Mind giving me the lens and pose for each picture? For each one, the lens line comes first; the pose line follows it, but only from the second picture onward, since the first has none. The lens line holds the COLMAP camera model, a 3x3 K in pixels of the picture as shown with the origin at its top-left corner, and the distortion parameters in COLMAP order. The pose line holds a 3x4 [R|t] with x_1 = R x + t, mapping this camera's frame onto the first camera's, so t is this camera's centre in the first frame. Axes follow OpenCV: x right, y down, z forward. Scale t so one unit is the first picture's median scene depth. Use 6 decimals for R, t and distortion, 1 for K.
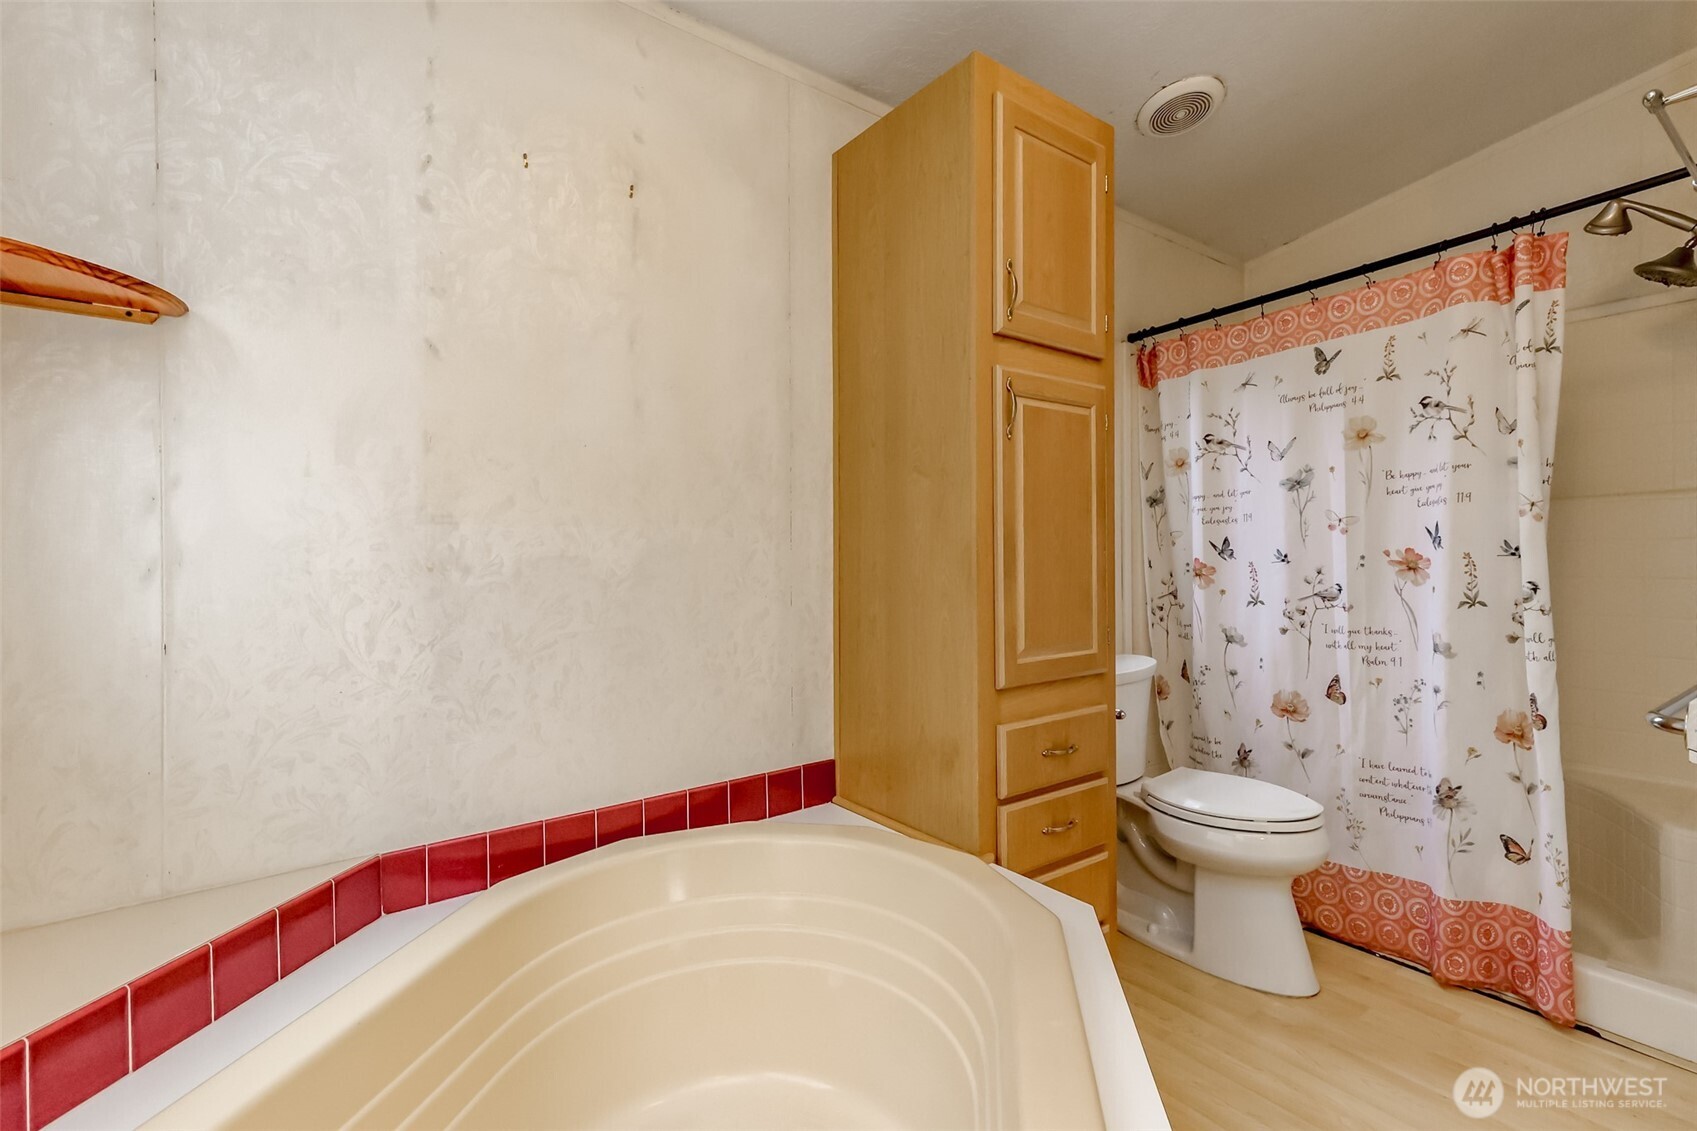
lens RADIAL K [[775.8, 0, 852.0], [0, 775.8, 562.1], [0, 0, 1]] dist [0.022670, -0.000301]
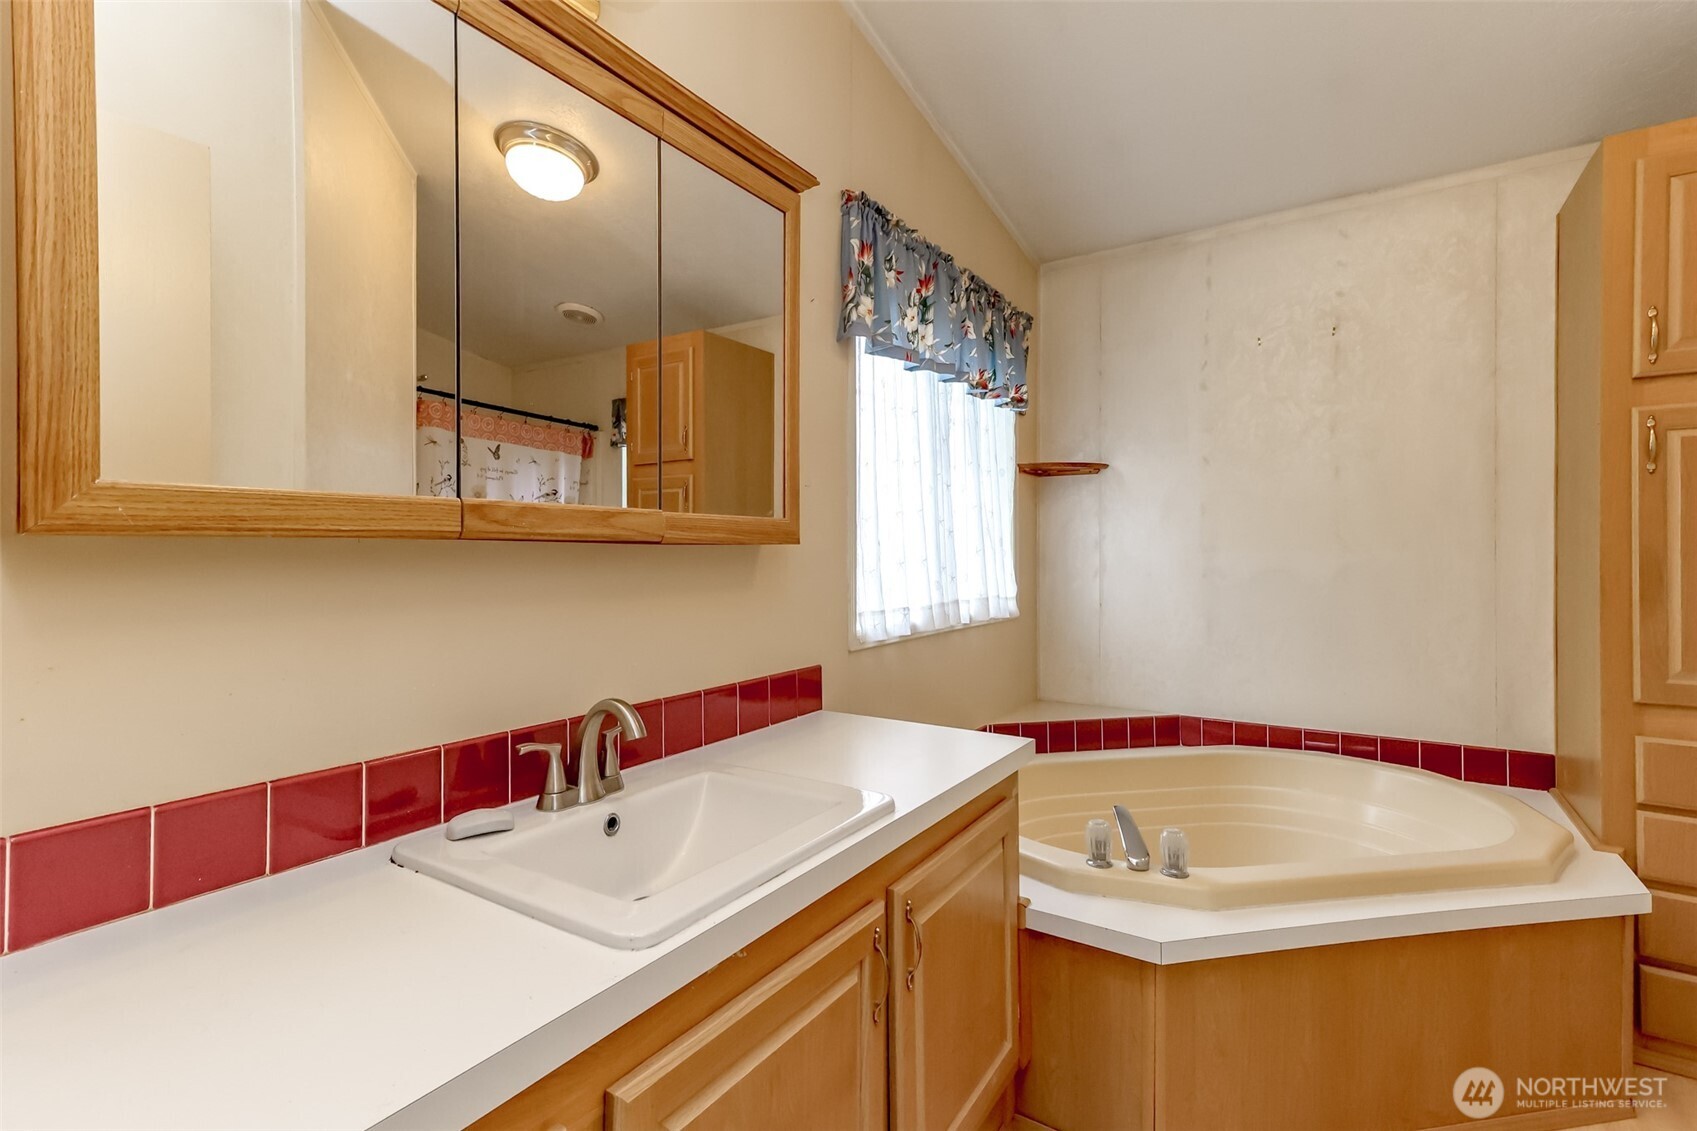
lens RADIAL K [[775.8, 0, 850.2], [0, 775.8, 552.2], [0, 0, 1]] dist [0.022670, -0.000301]
pose [[0.339931, 0.007831, -0.940418, 0.863873], [-0.002753, 0.999969, 0.007332, -0.053191], [0.940446, 0.000097, 0.339942, -0.420915]]
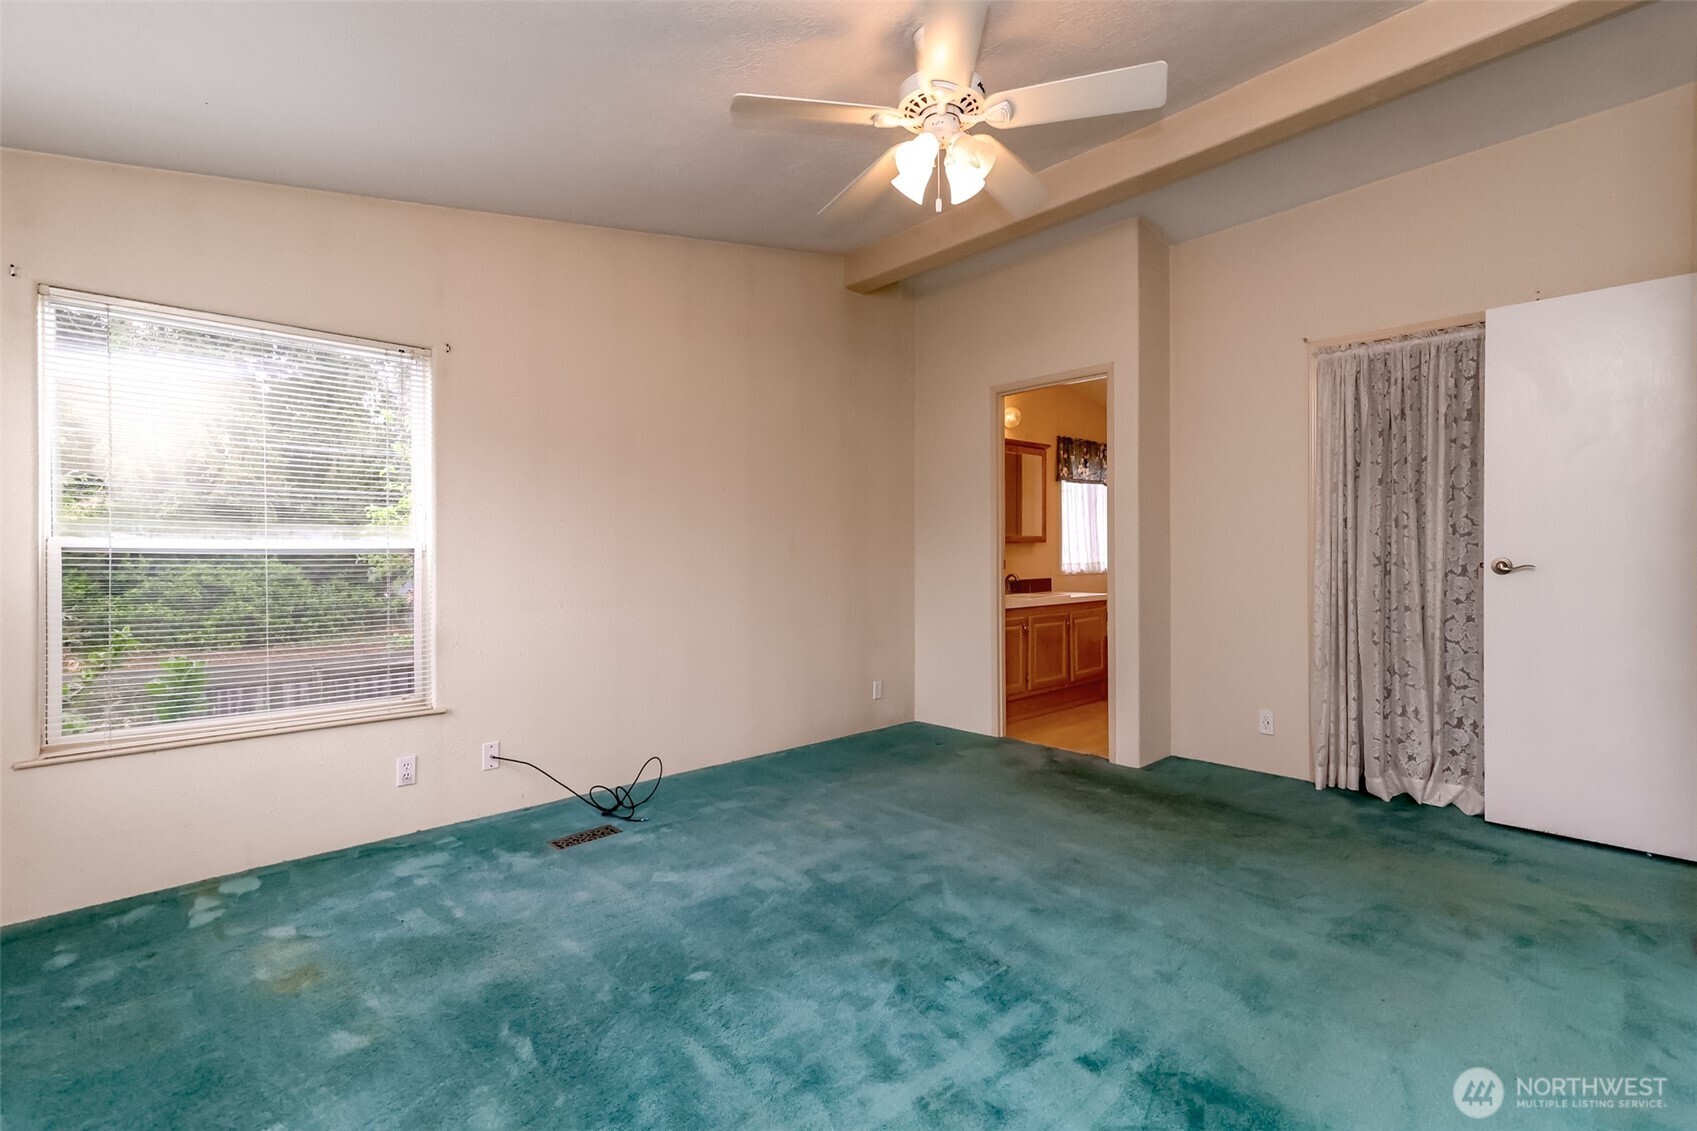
lens RADIAL K [[775.8, 0, 851.5], [0, 775.8, 558.7], [0, 0, 1]] dist [0.022670, -0.000301]
pose [[0.095977, 0.018617, -0.995209, 4.522746], [0.002452, 0.999818, 0.018940, -0.050058], [0.995381, -0.004258, 0.095914, -1.810052]]
